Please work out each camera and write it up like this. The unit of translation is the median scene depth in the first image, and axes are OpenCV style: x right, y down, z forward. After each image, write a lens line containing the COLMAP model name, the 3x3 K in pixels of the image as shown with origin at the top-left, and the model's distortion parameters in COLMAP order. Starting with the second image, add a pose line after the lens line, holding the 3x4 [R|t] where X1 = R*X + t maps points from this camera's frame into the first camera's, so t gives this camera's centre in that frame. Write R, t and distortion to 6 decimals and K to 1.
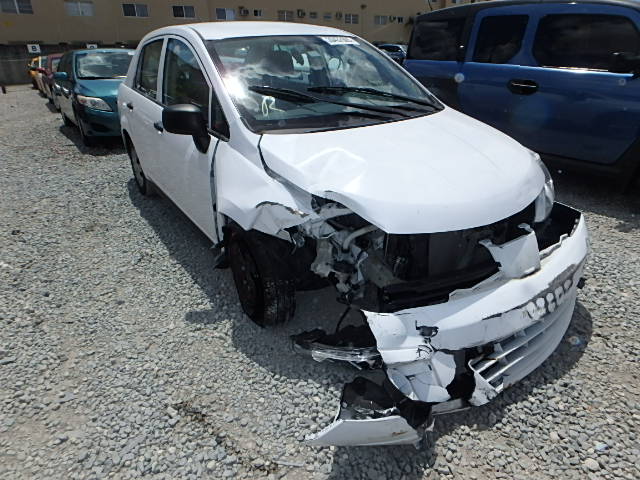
lens RADIAL K [[389.1, 0, 321.6], [0, 389.1, 241.5], [0, 0, 1]] dist [-0.015167, -0.000097]
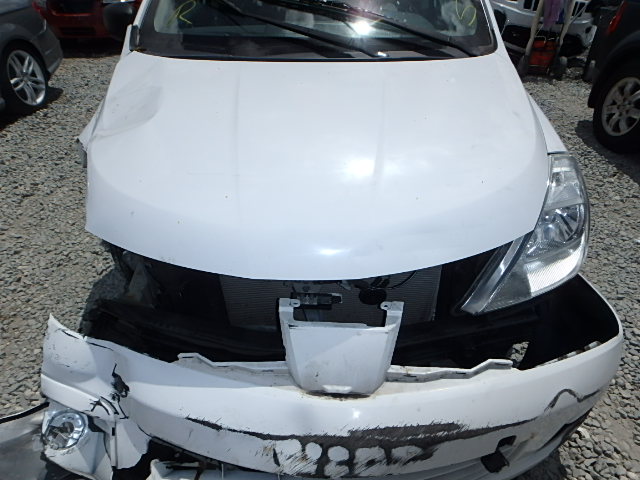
lens RADIAL K [[389.1, 0, 319.4], [0, 389.1, 239.2], [0, 0, 1]] dist [-0.015167, -0.000097]
pose [[0.819290, 0.360678, -0.445729, 0.685127], [-0.282212, 0.930352, 0.234097, -0.233117], [0.499119, -0.066004, 0.864016, 0.548846]]
